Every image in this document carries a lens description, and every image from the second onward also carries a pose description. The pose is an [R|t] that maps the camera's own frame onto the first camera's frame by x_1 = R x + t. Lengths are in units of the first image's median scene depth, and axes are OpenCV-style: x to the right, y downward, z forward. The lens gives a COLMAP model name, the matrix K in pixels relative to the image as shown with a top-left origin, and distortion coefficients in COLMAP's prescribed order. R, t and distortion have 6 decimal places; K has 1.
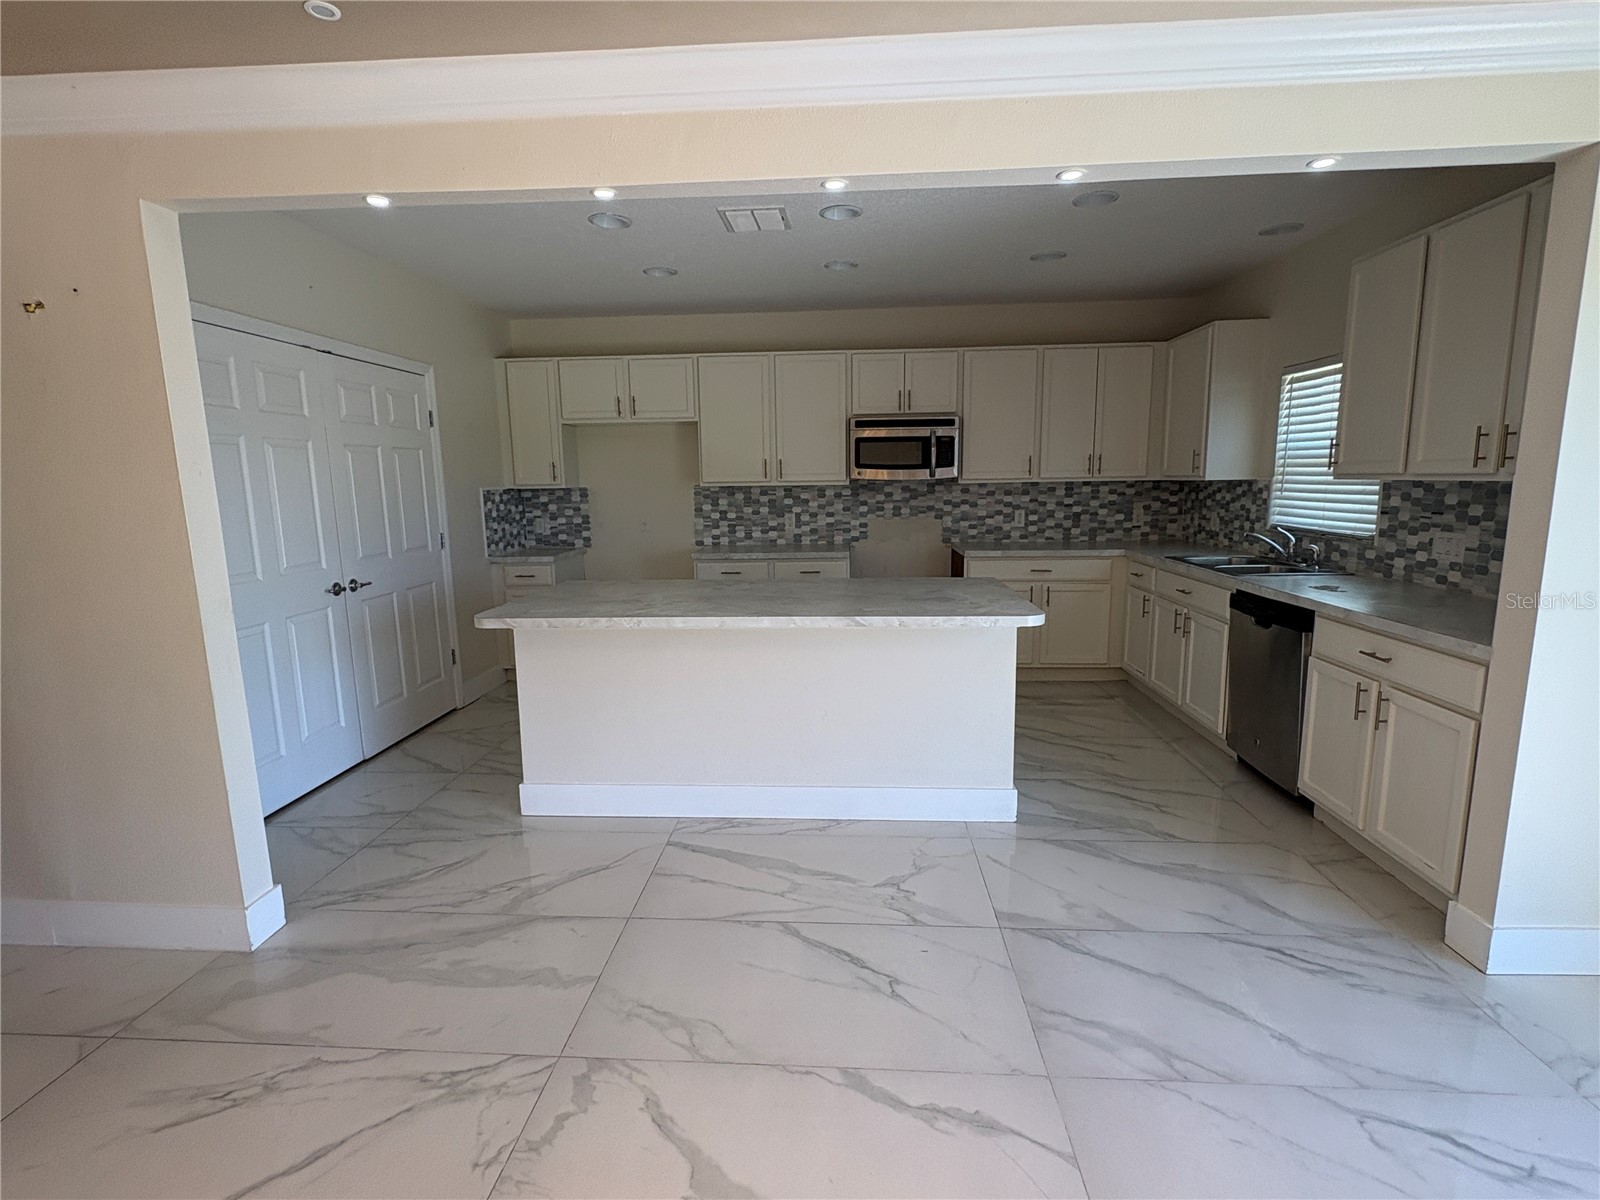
lens RADIAL K [[755.1, 0, 800.0], [0, 755.1, 600.0], [0, 0, 1]] dist [-0.000111, 0.000445]
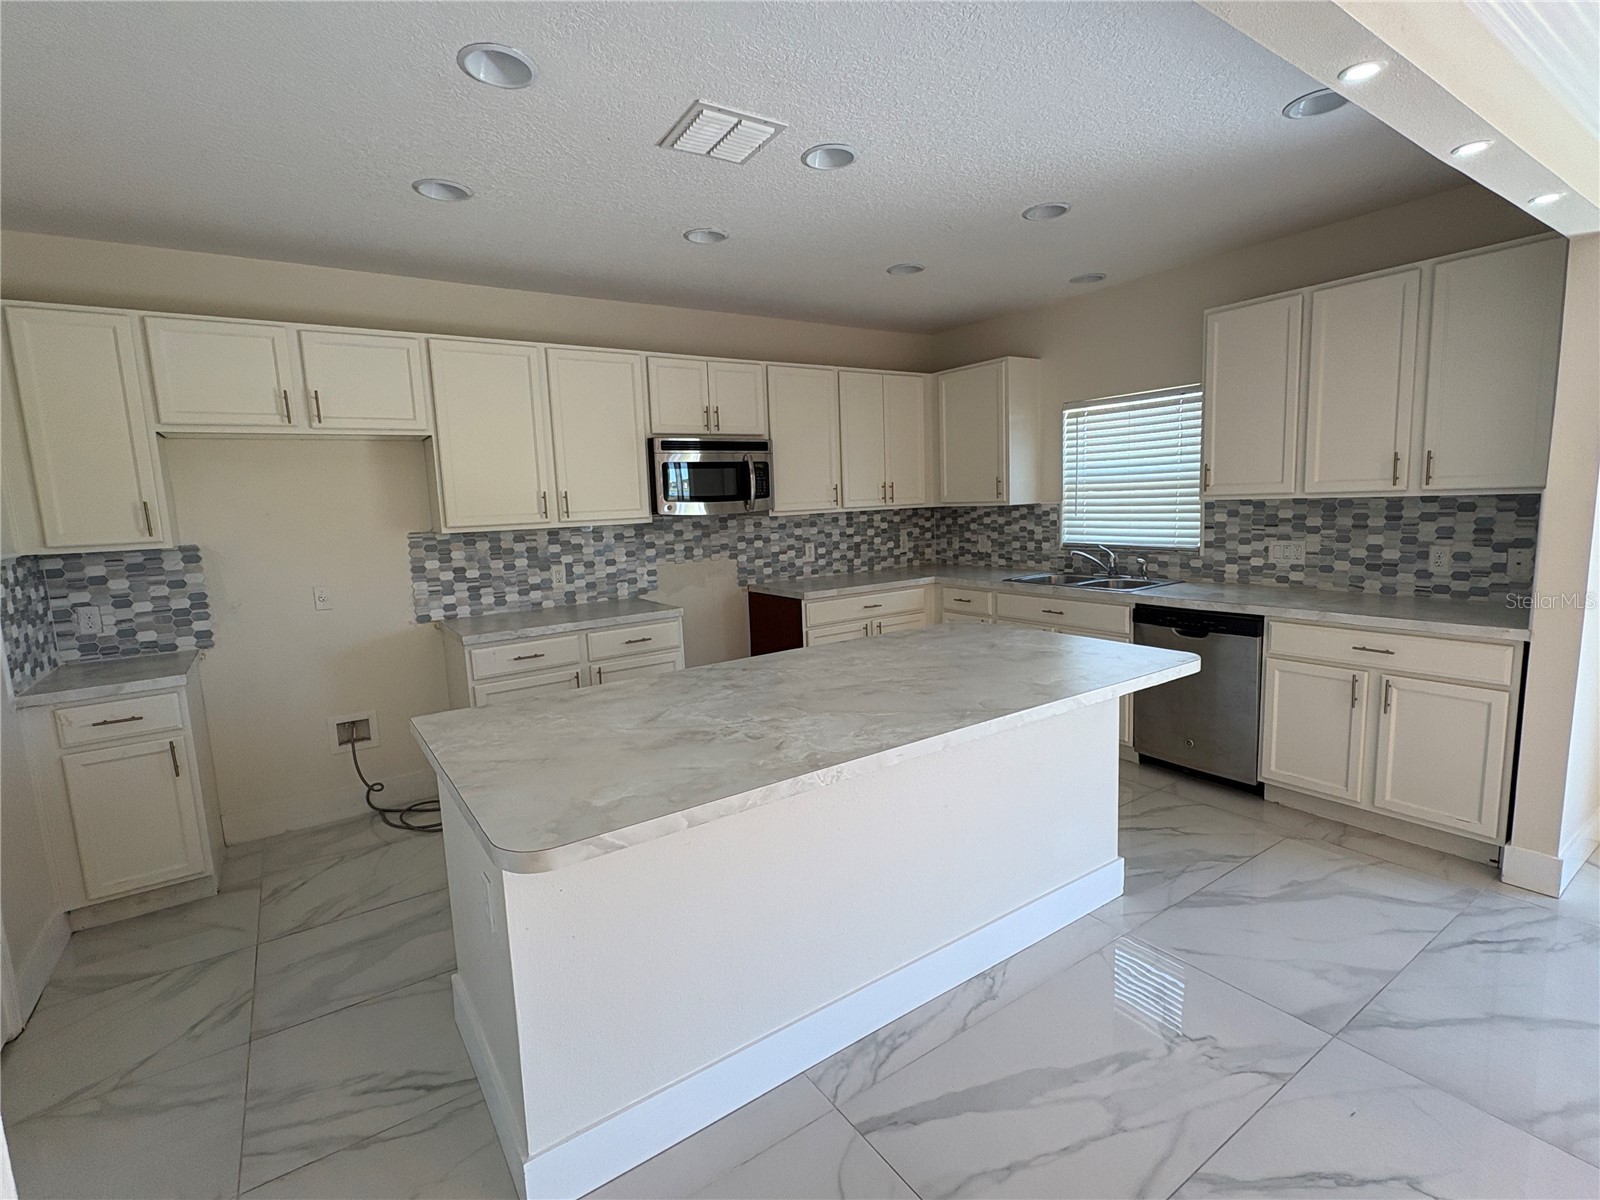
lens RADIAL K [[755.1, 0, 800.0], [0, 755.1, 600.0], [0, 0, 1]] dist [-0.000111, 0.000445]
pose [[0.787246, -0.099406, 0.608574, -0.287625], [0.126430, 0.991974, -0.001516, -0.051284], [-0.603539, 0.078135, 0.793495, 0.286215]]
